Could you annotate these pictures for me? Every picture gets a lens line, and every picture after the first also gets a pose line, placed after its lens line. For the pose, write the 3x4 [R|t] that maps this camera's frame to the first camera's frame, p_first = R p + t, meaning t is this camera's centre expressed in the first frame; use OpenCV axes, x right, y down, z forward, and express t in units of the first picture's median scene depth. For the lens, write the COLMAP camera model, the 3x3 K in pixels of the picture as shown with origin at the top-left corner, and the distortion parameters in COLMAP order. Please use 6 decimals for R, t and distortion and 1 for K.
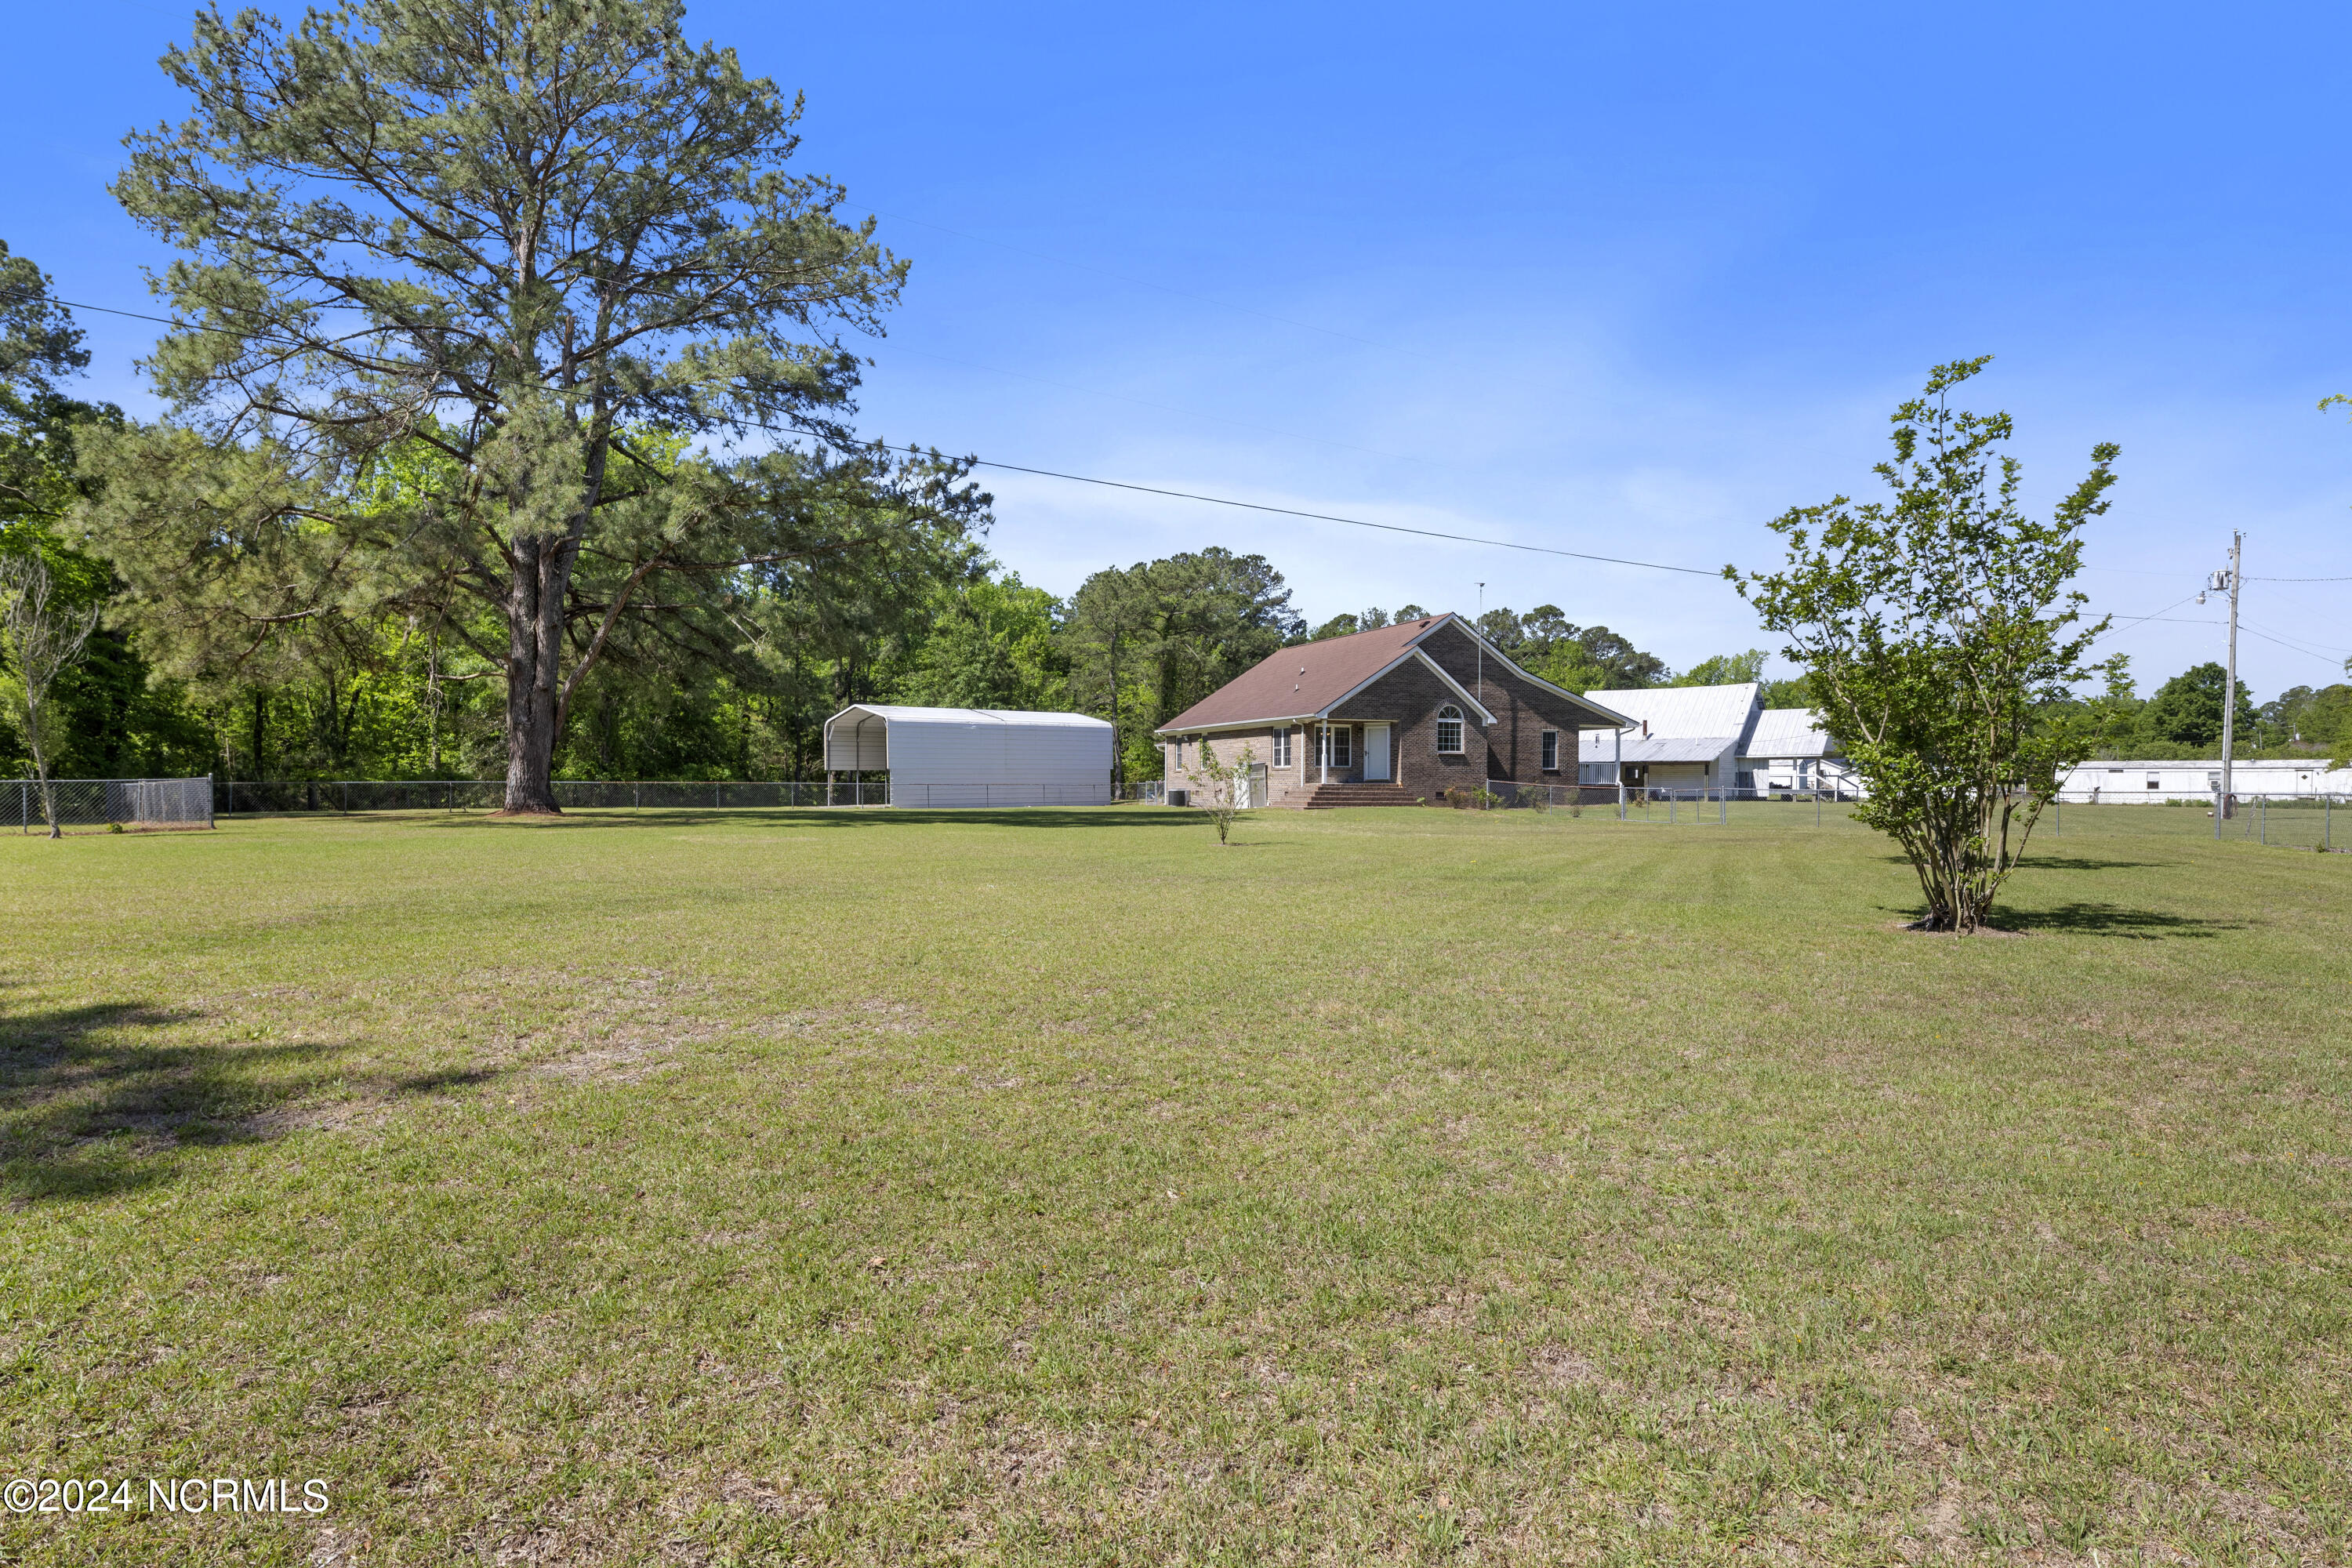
lens RADIAL K [[1288.1, 0, 1171.0], [0, 1288.1, 787.2], [0, 0, 1]] dist [0.000493, 0.000018]
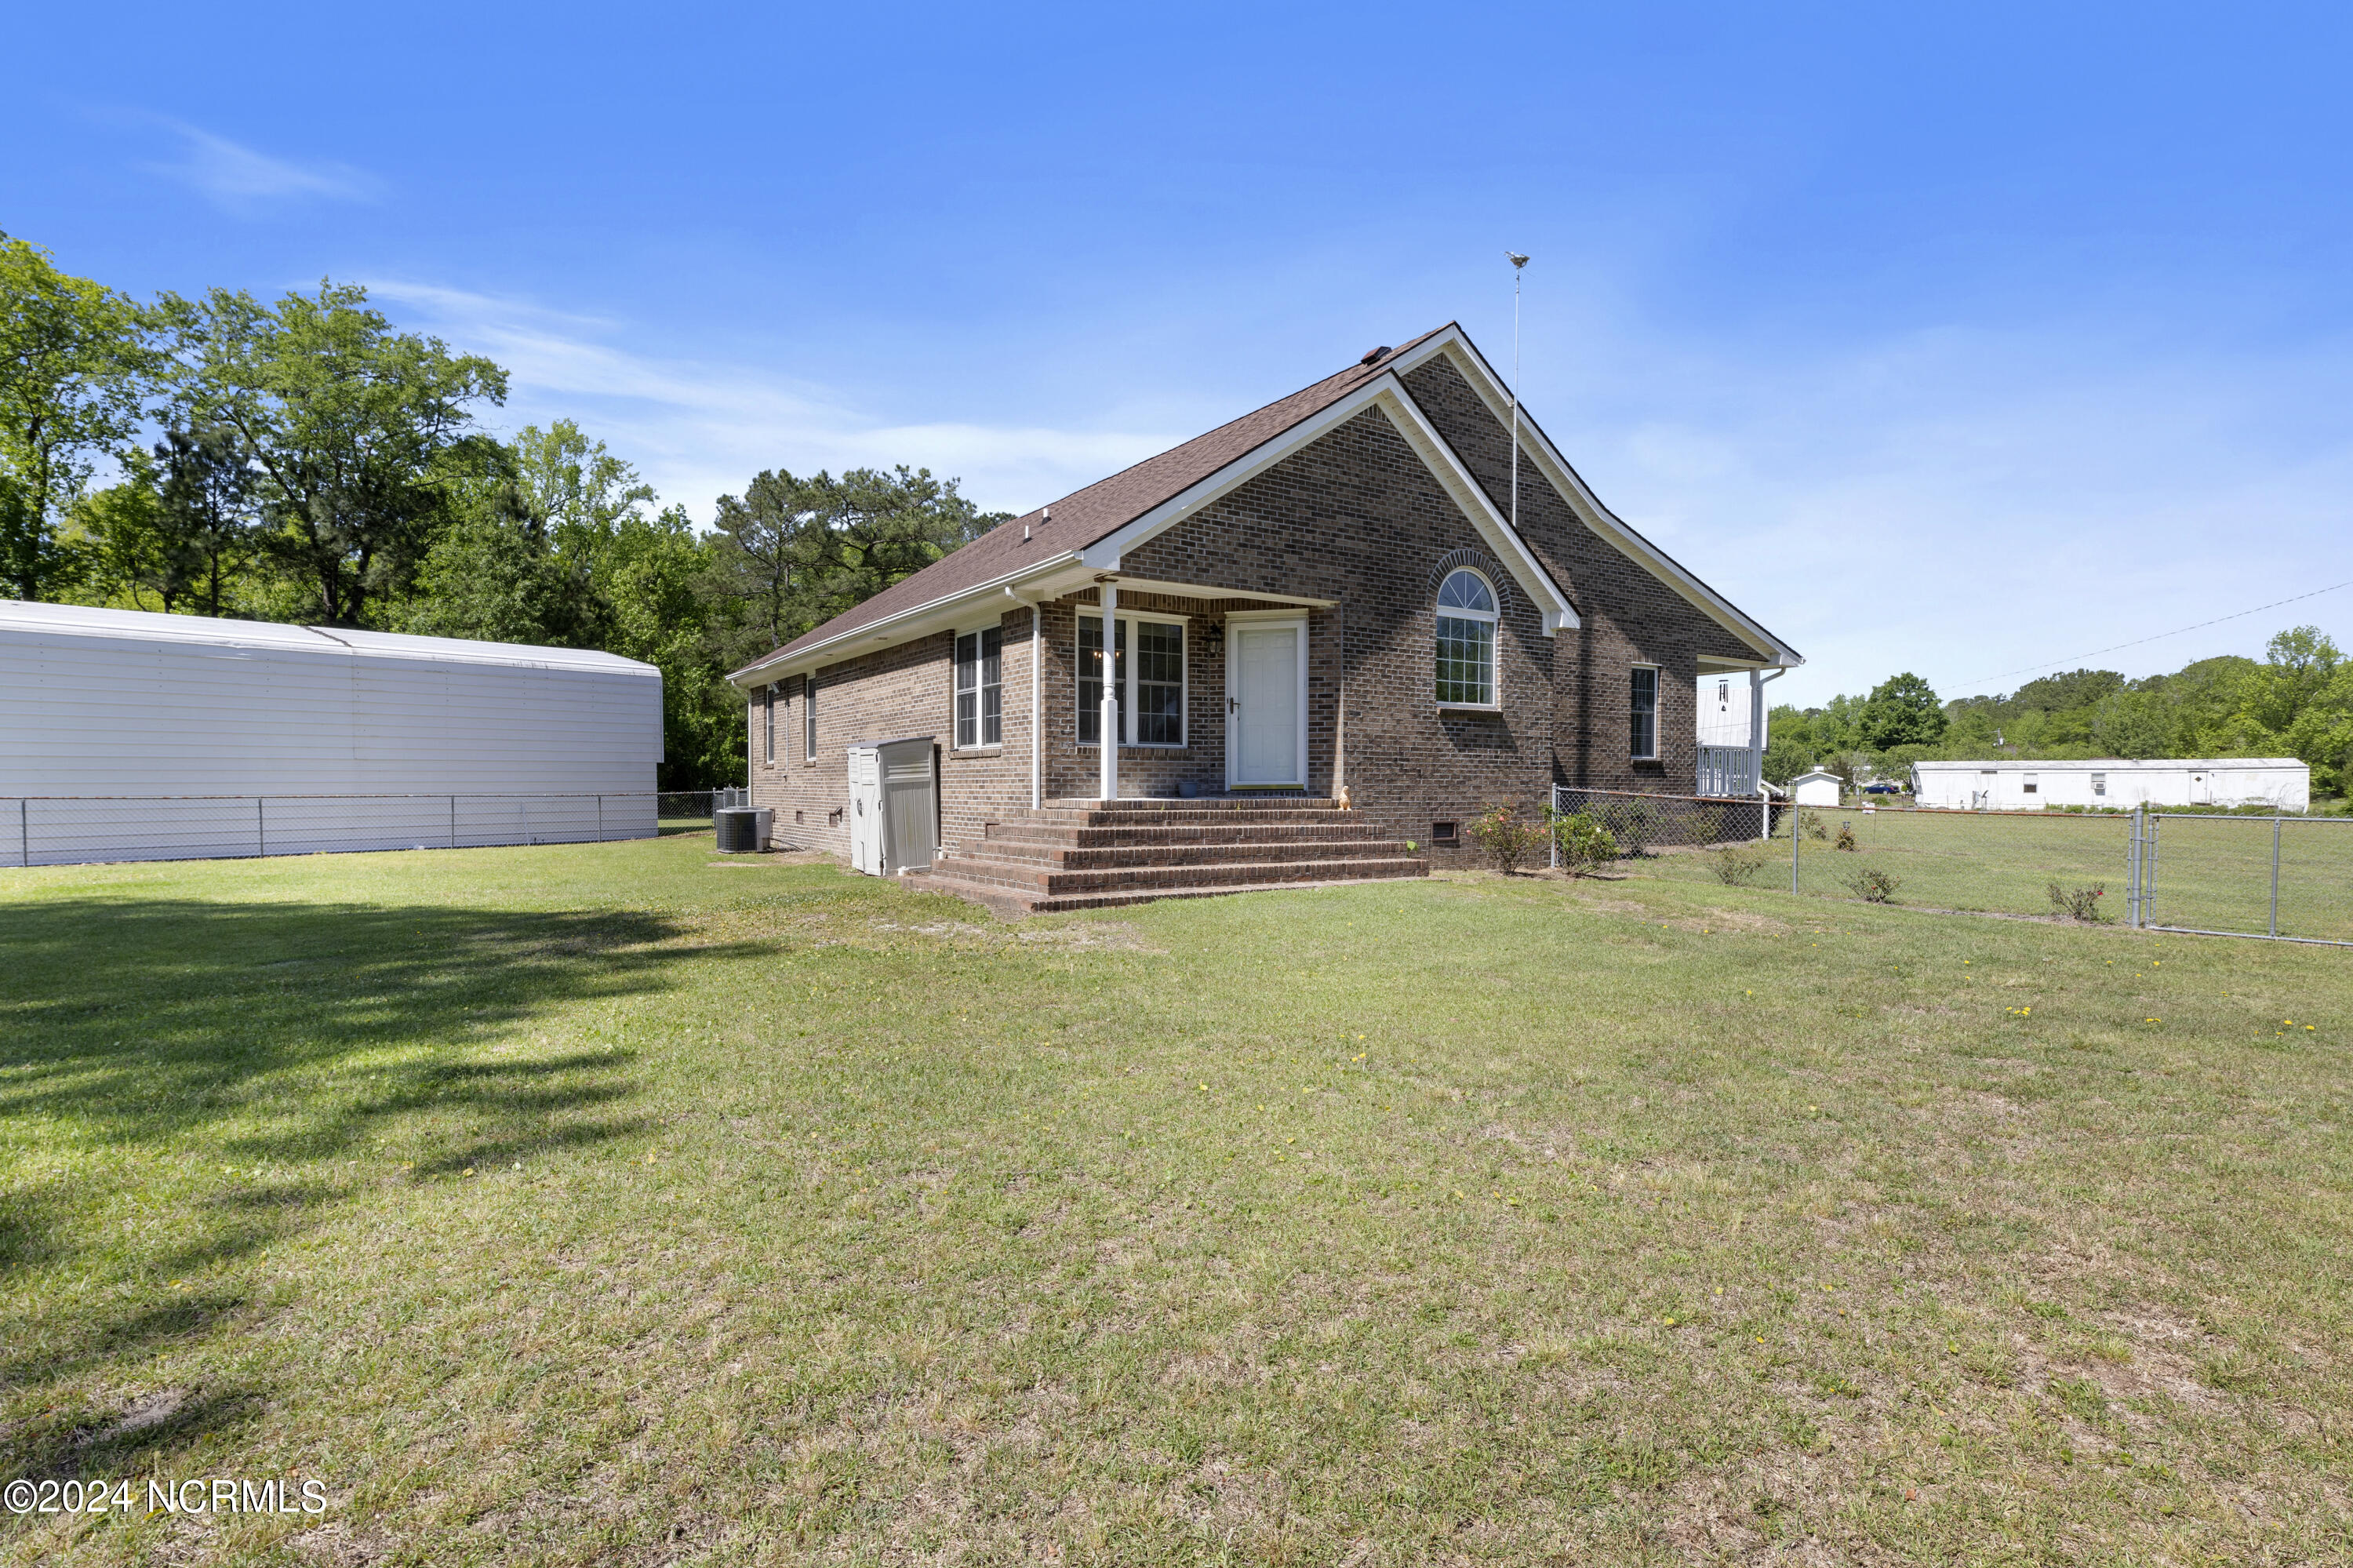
lens RADIAL K [[1182.5, 0, 1171.8], [0, 1182.5, 787.0], [0, 0, 1]] dist [-0.000296, -0.000026]
pose [[0.981770, -0.000357, 0.190072, 0.077955], [0.000432, 1.000000, -0.000350, -0.005572], [-0.190072, 0.000426, 0.981770, 0.697085]]
